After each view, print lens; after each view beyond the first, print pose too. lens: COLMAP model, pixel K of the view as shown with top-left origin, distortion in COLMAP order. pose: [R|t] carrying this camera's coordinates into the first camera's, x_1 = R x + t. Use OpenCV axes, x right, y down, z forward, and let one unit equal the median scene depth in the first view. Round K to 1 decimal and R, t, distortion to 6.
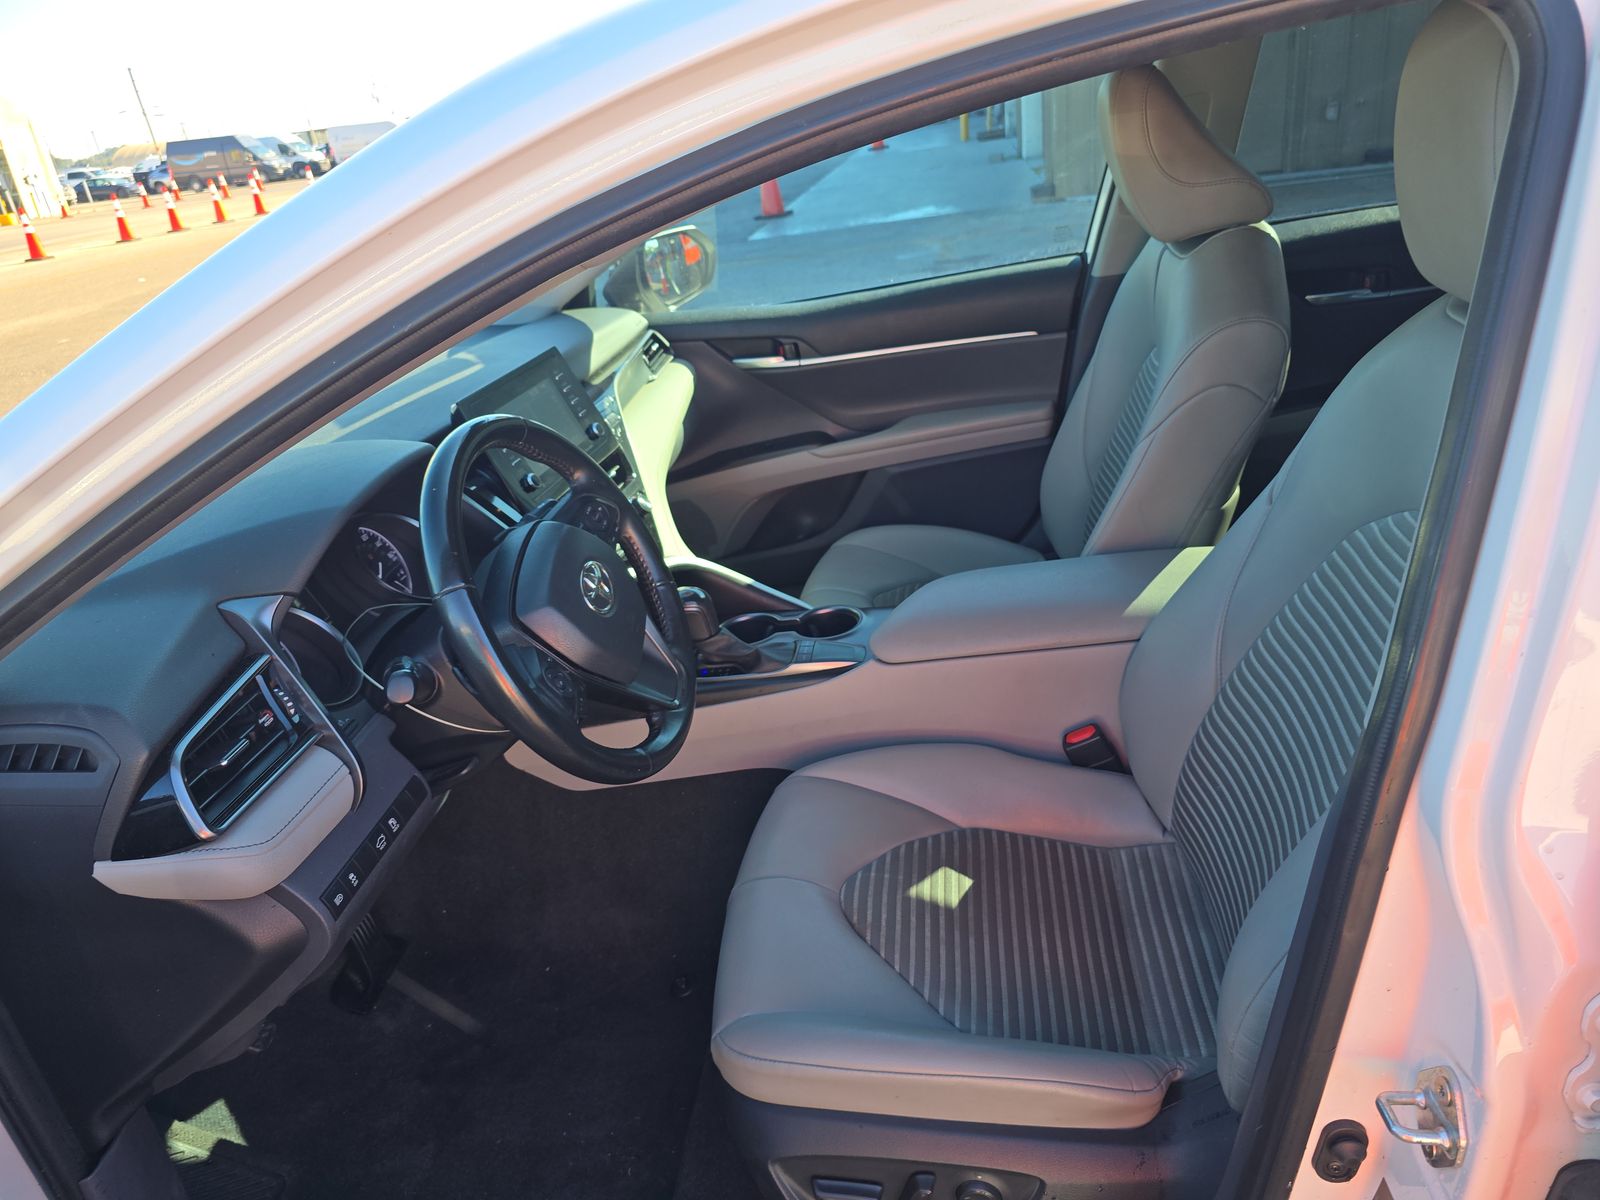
lens RADIAL K [[1060.7, 0, 802.5], [0, 1060.7, 601.8], [0, 0, 1]] dist [0.031789, -0.004127]
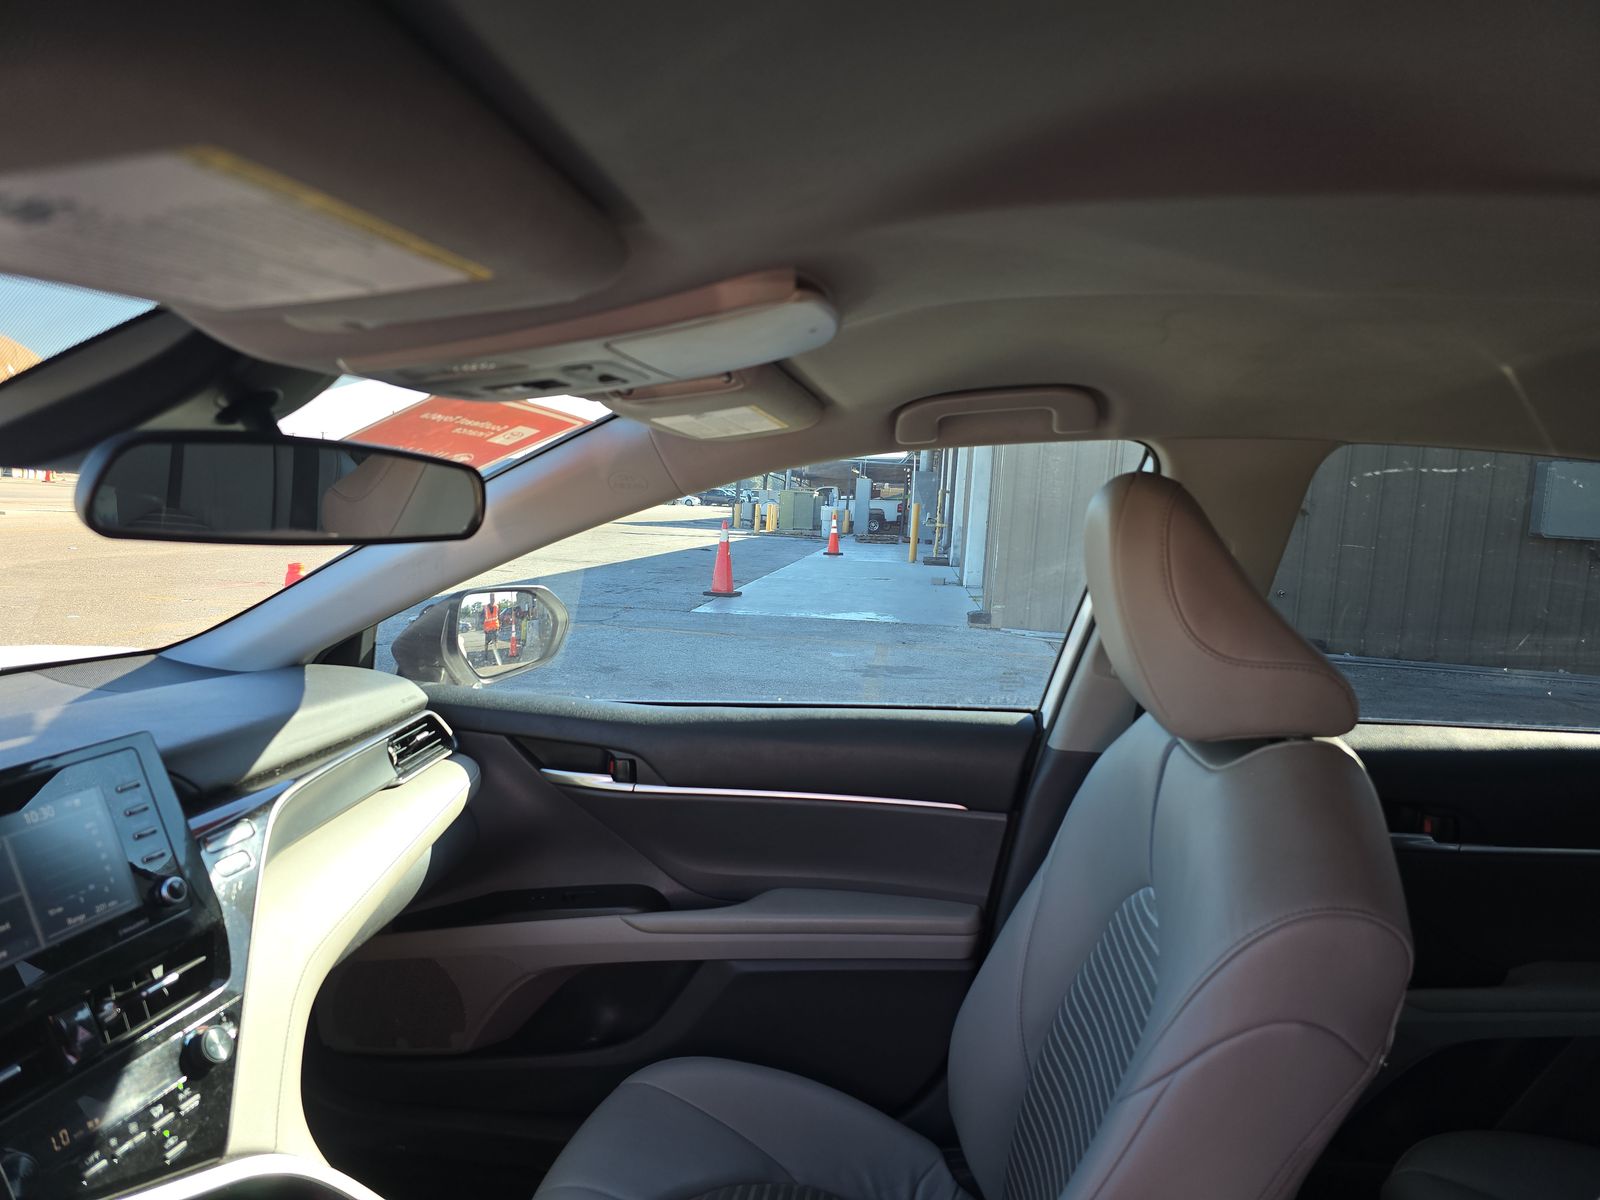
lens RADIAL K [[1060.7, 0, 802.5], [0, 1060.7, 601.8], [0, 0, 1]] dist [0.031789, -0.004127]
pose [[0.983905, 0.173378, 0.043246, 0.056758], [-0.148125, 0.926727, -0.345306, -0.114871], [-0.099946, 0.333343, 0.937493, 0.291060]]
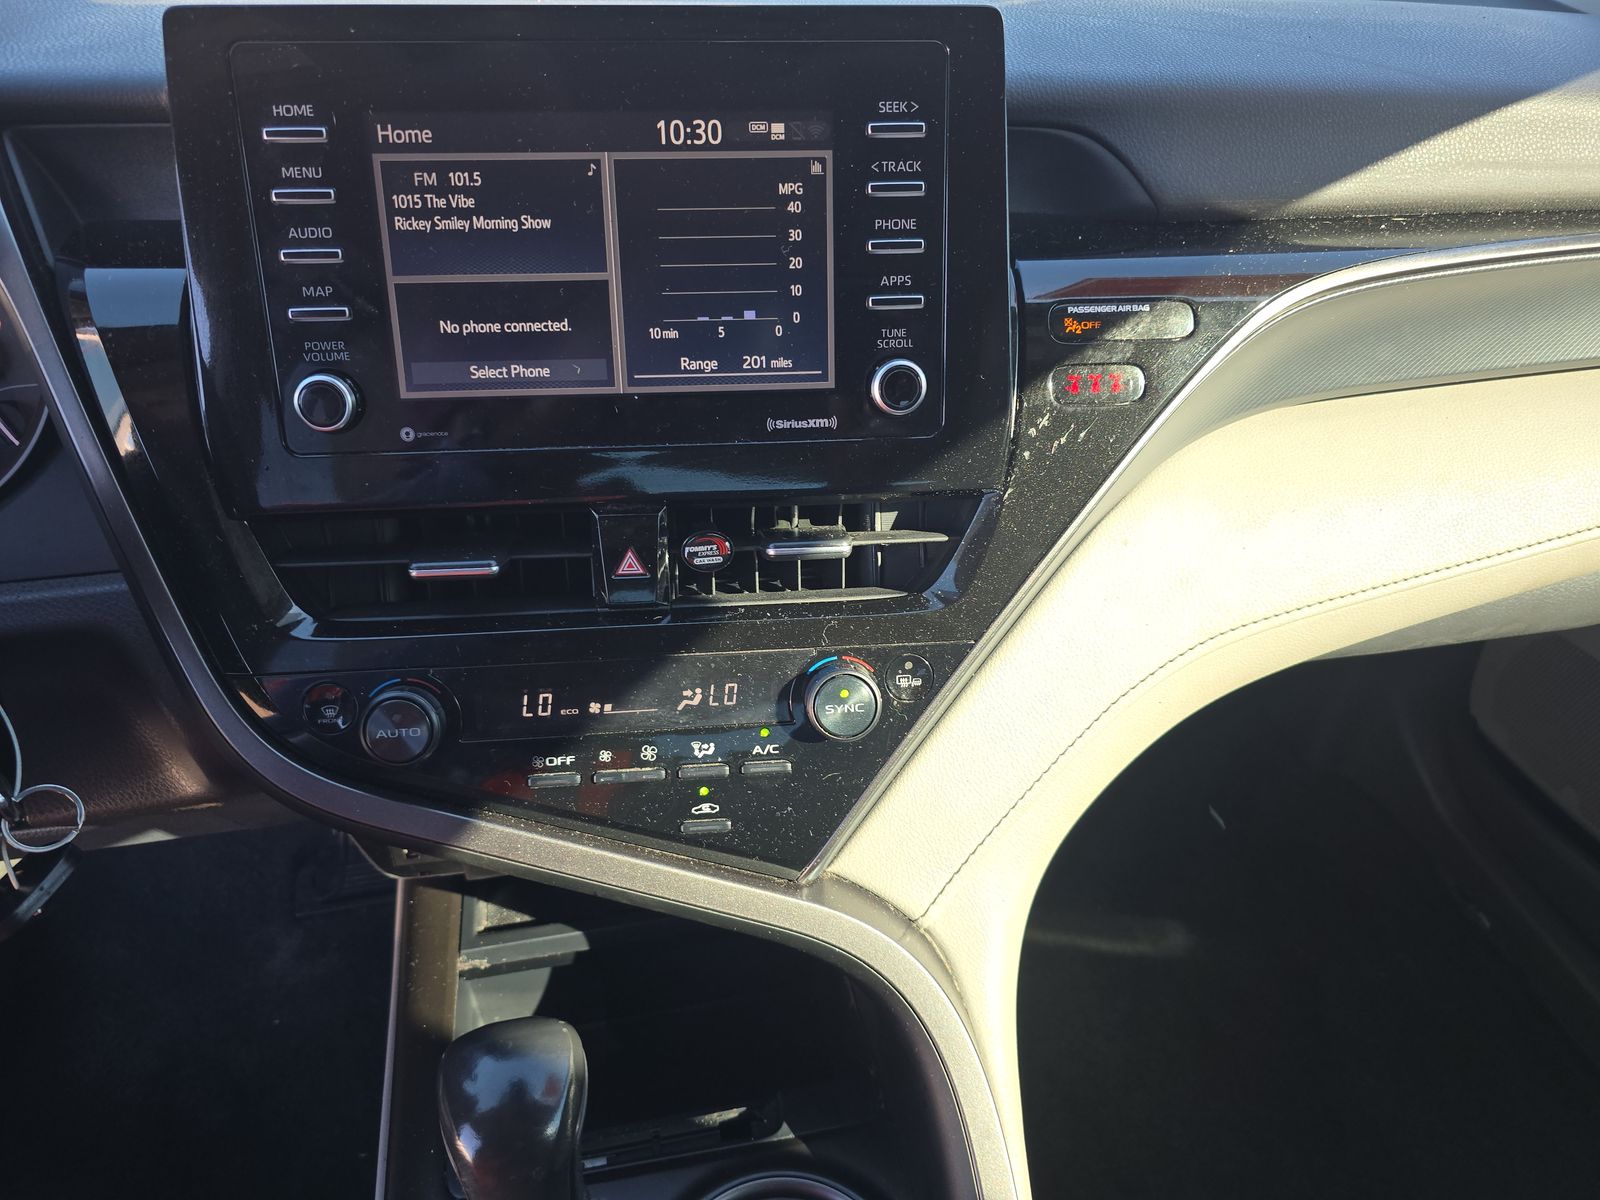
lens RADIAL K [[1060.7, 0, 802.5], [0, 1060.7, 601.8], [0, 0, 1]] dist [0.031789, -0.004127]
pose [[0.334231, 0.695798, -0.635732, 0.000660], [-0.481271, 0.705951, 0.519627, -0.181893], [0.810351, 0.132284, 0.570818, 0.614212]]
